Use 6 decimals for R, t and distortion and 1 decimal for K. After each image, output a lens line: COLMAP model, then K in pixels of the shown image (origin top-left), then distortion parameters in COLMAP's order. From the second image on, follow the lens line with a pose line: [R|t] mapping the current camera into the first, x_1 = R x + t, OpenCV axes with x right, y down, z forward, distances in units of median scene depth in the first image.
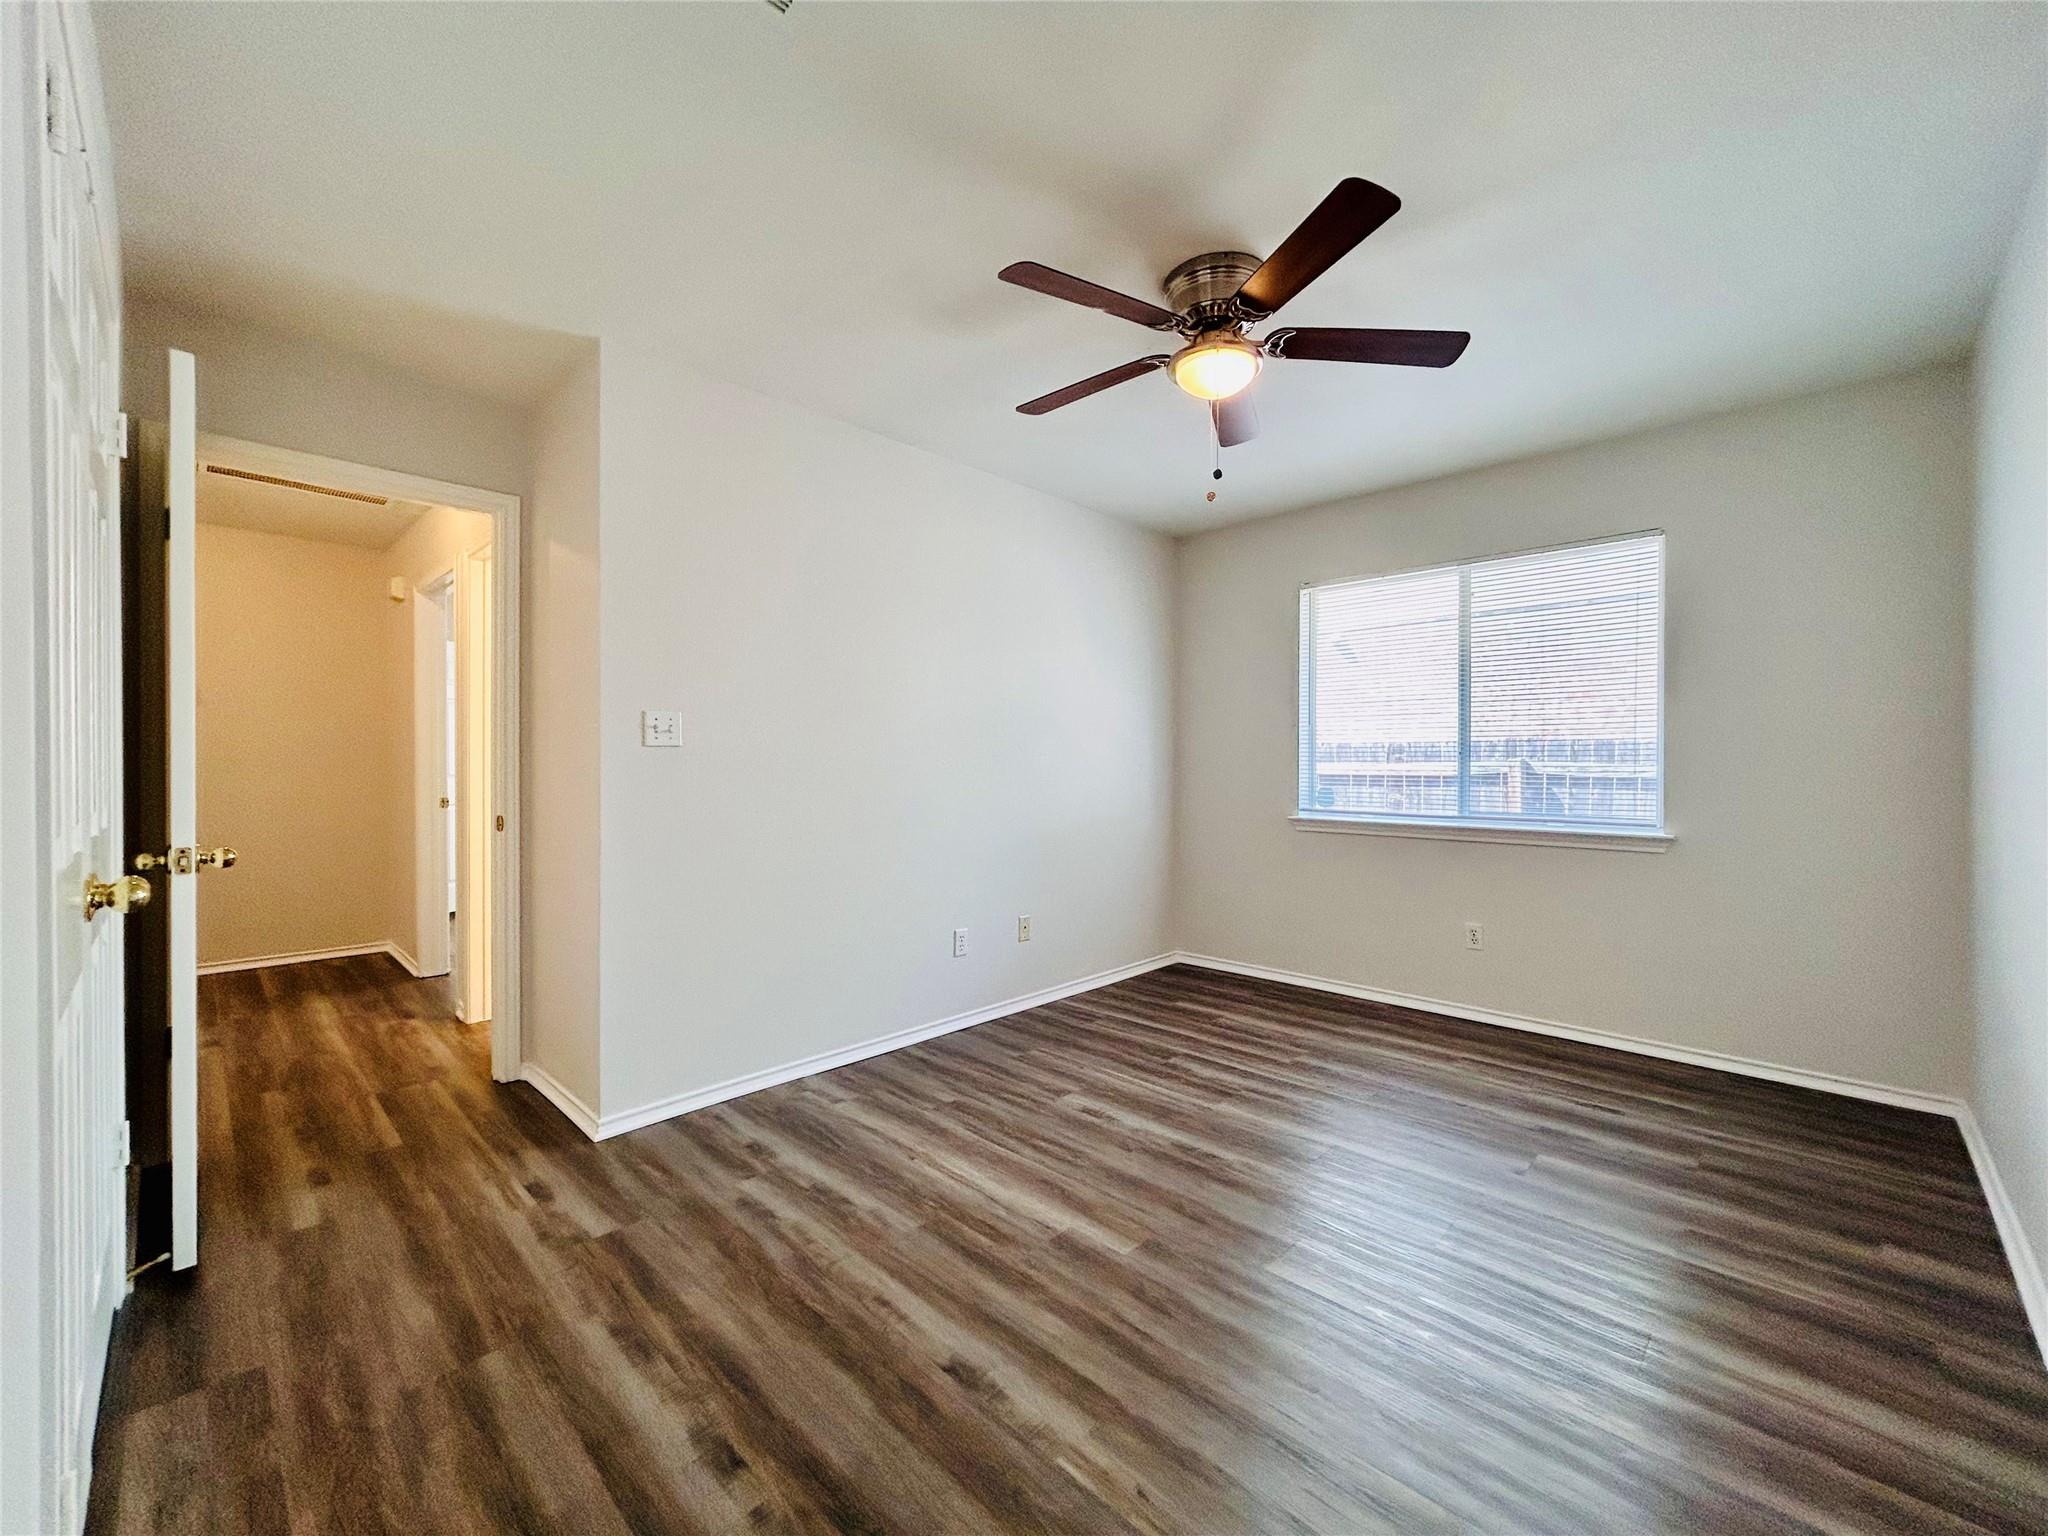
lens RADIAL K [[820.6, 0, 1028.7], [0, 820.6, 768.1], [0, 0, 1]] dist [-0.001926, 0.000328]
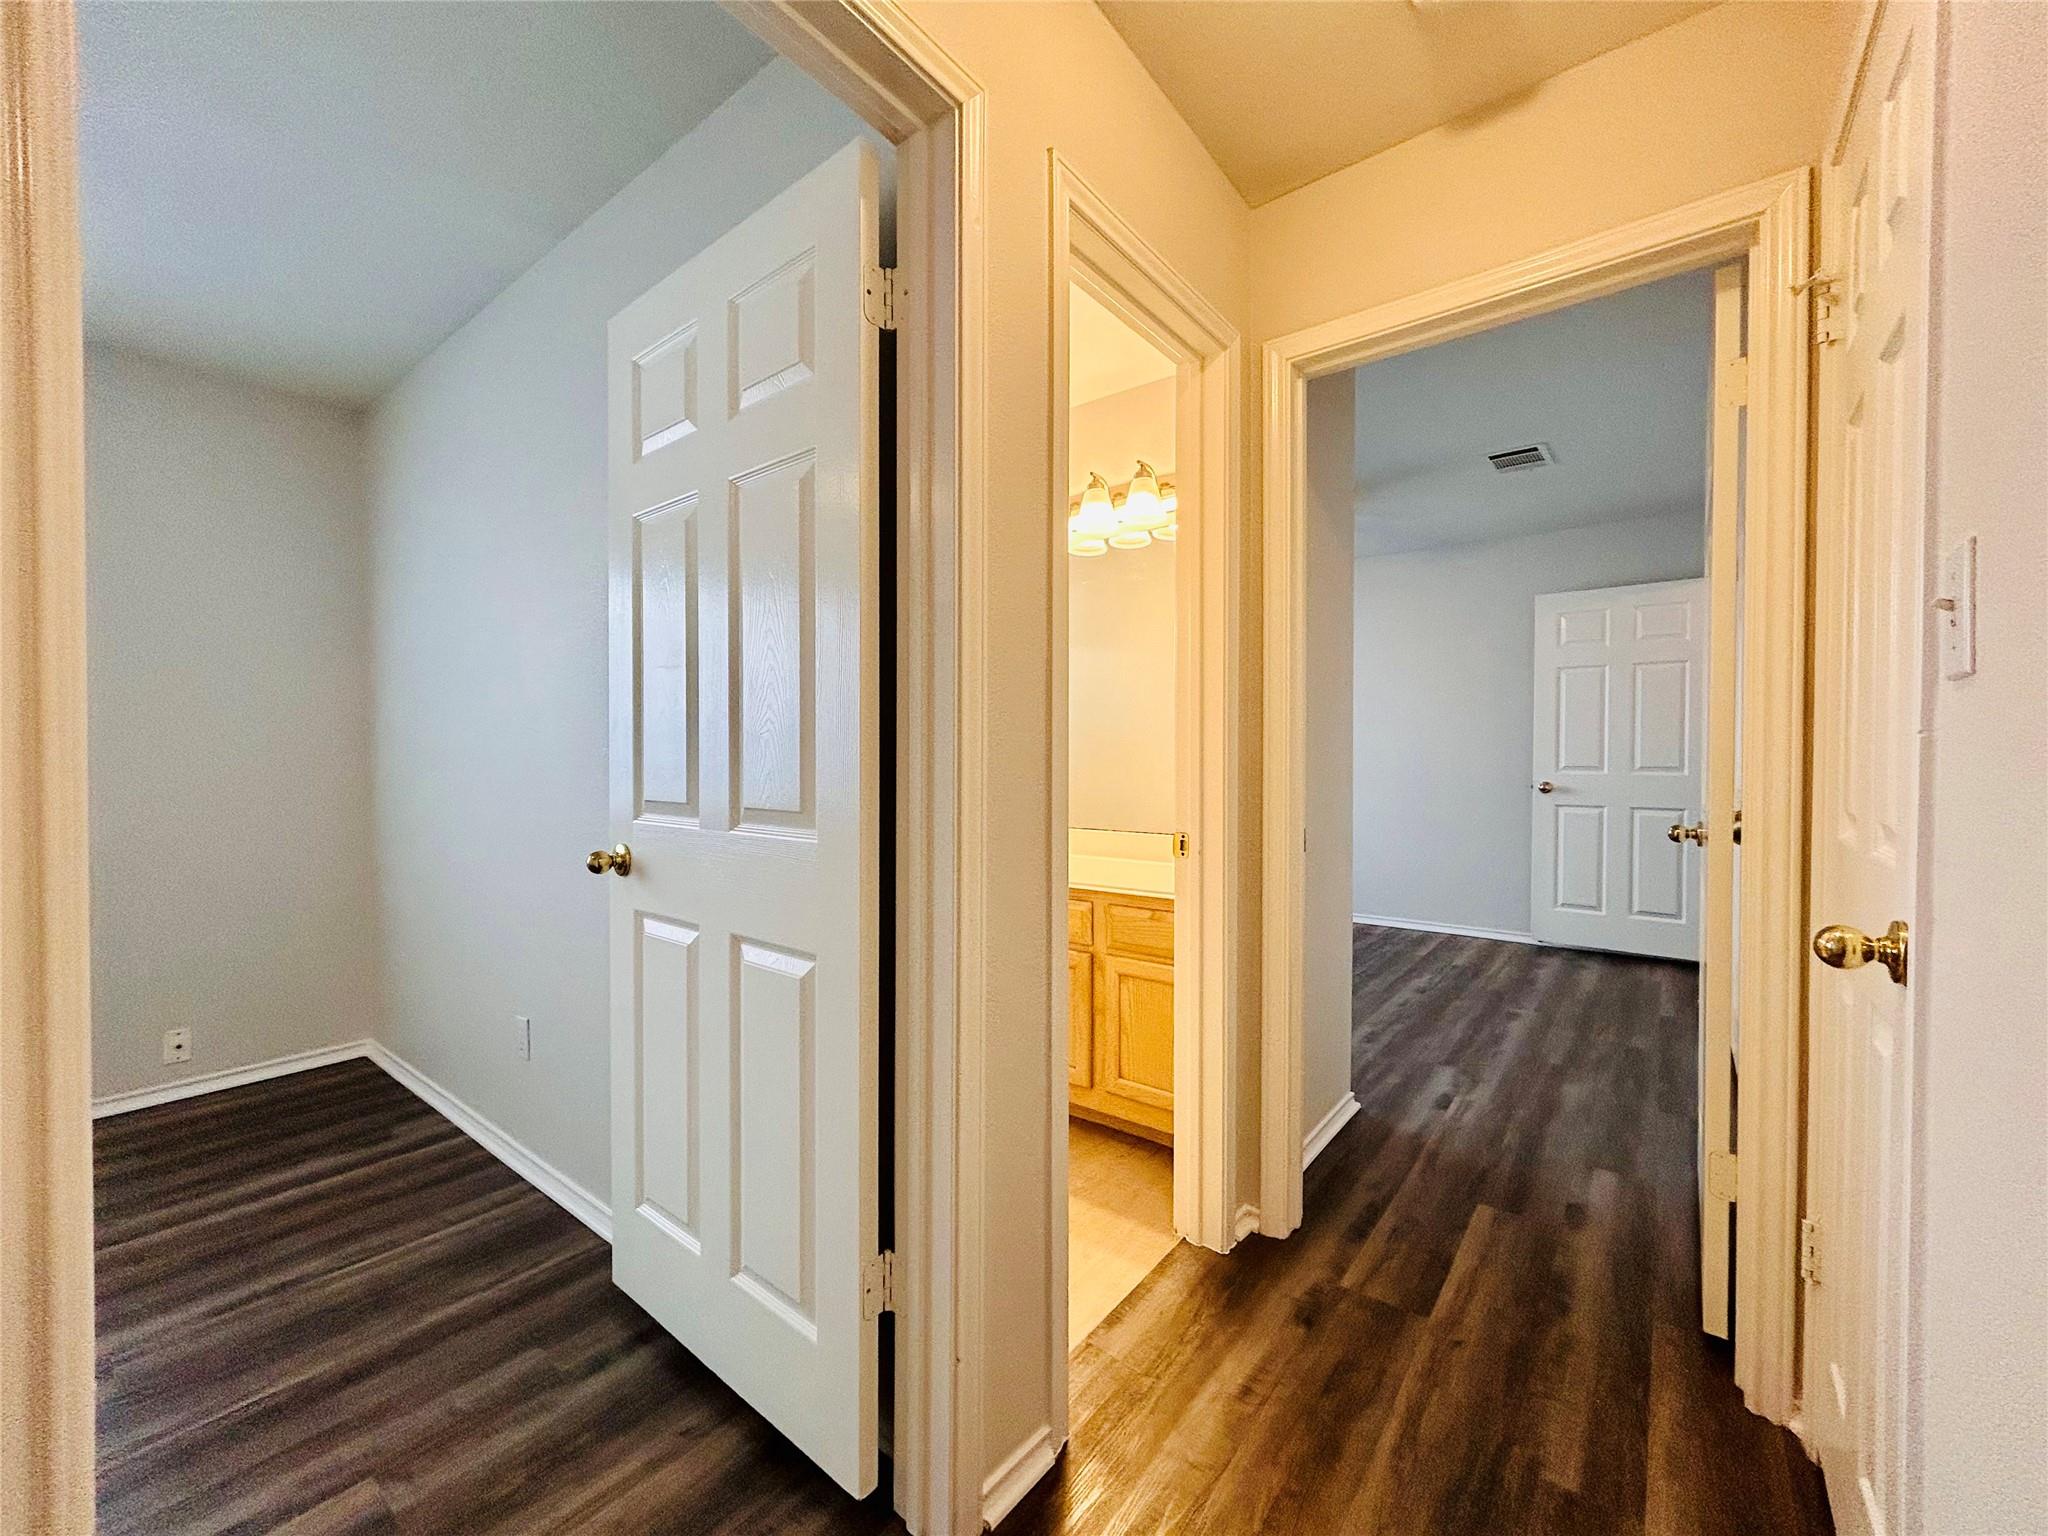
lens RADIAL K [[812.8, 0, 1022.4], [0, 812.8, 769.8], [0, 0, 1]] dist [0.001656, 0.000431]
pose [[-0.098797, -0.015680, 0.994984, -0.155490], [0.012996, 0.999770, 0.017046, -0.001358], [-0.995023, 0.014615, -0.098571, 0.155172]]
